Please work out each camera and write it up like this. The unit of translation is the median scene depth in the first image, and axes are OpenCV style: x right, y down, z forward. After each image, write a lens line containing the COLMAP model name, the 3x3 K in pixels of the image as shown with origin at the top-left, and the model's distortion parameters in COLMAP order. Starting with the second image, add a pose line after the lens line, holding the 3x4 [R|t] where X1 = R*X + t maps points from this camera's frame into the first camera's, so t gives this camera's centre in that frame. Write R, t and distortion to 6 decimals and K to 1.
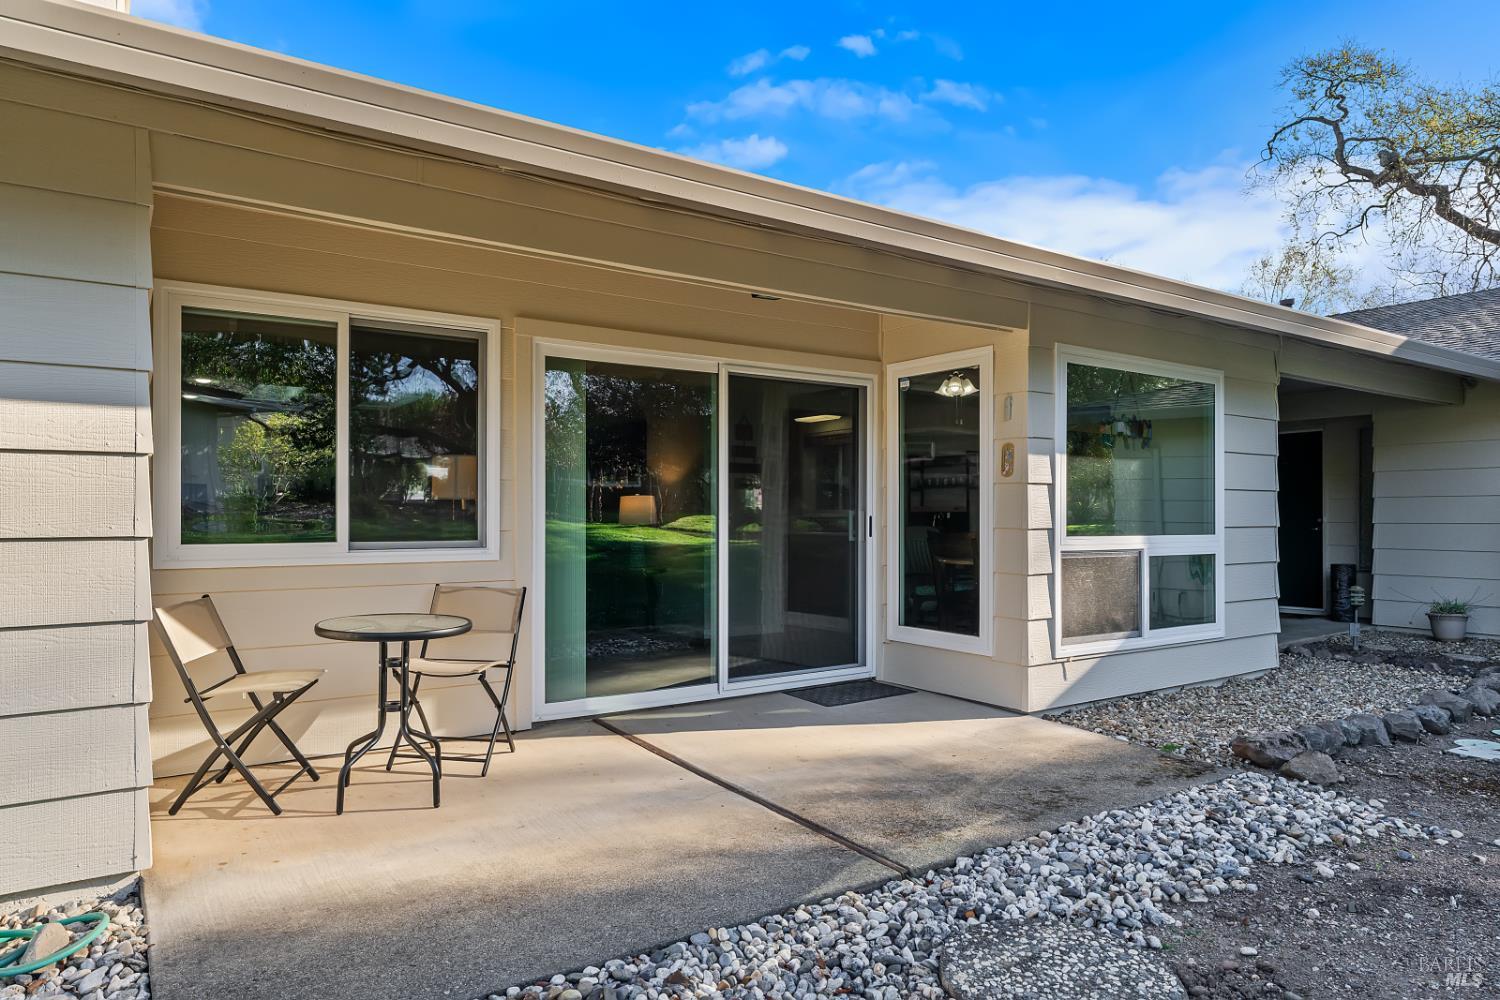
lens RADIAL K [[958.1, 0, 752.0], [0, 958.1, 498.4], [0, 0, 1]] dist [0.001603, 0.000295]
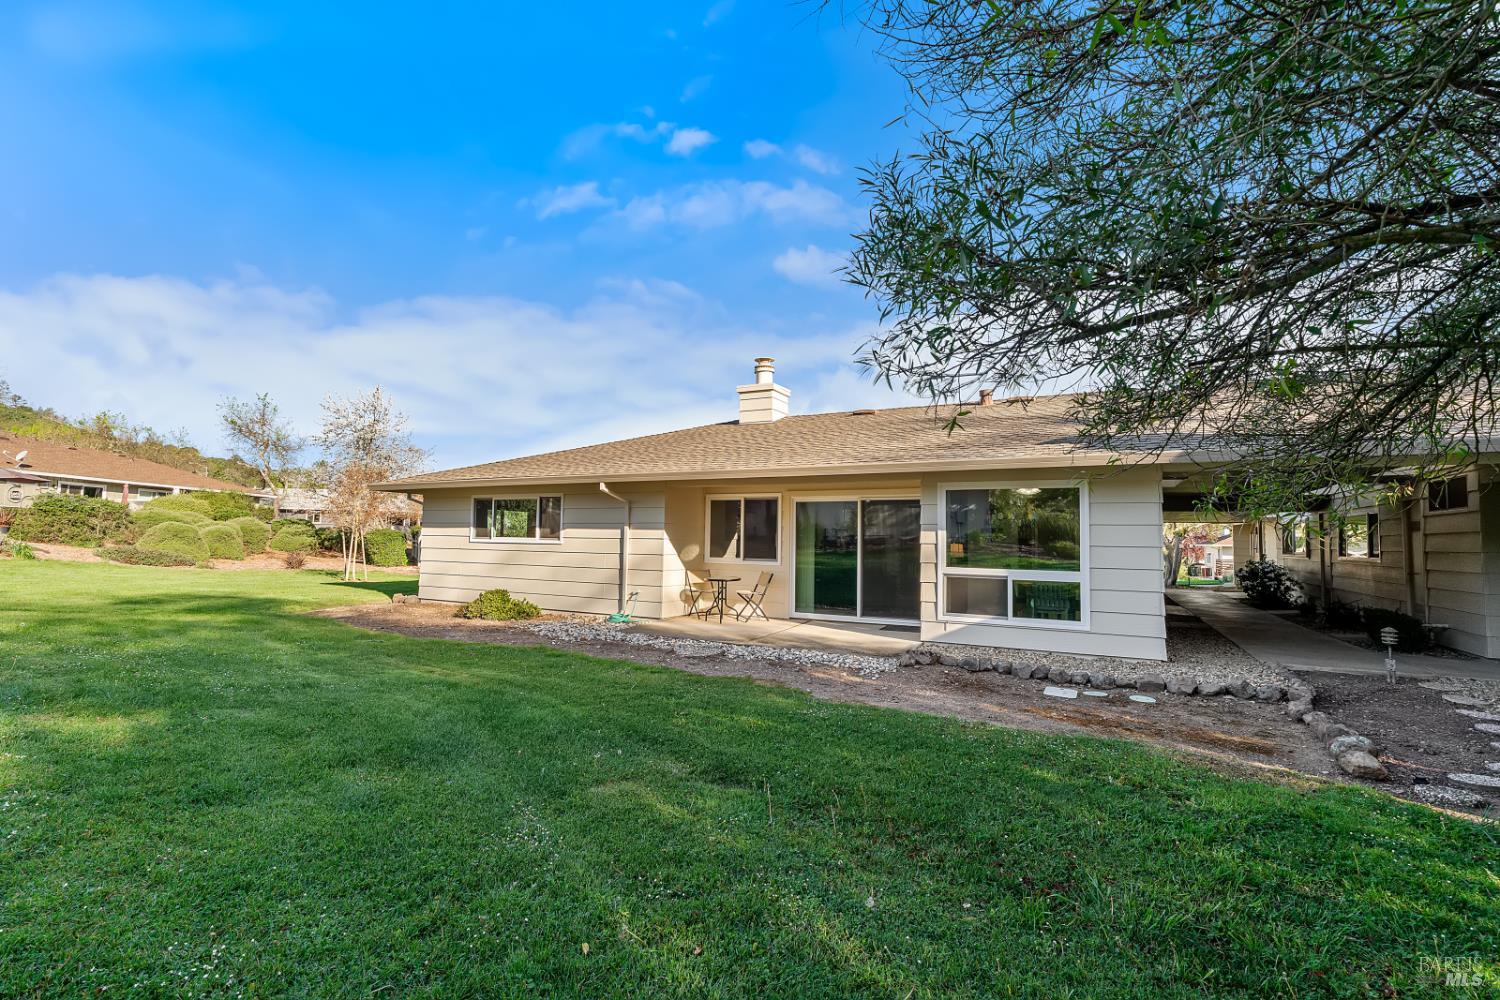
lens RADIAL K [[675.1, 0, 750.4], [0, 675.1, 501.4], [0, 0, 1]] dist [-0.012655, 0.004147]
pose [[0.456125, -0.046526, -0.888699, 1.551321], [-0.006459, 0.998433, -0.055586, -0.023592], [0.889892, 0.031095, 0.455110, -0.139927]]
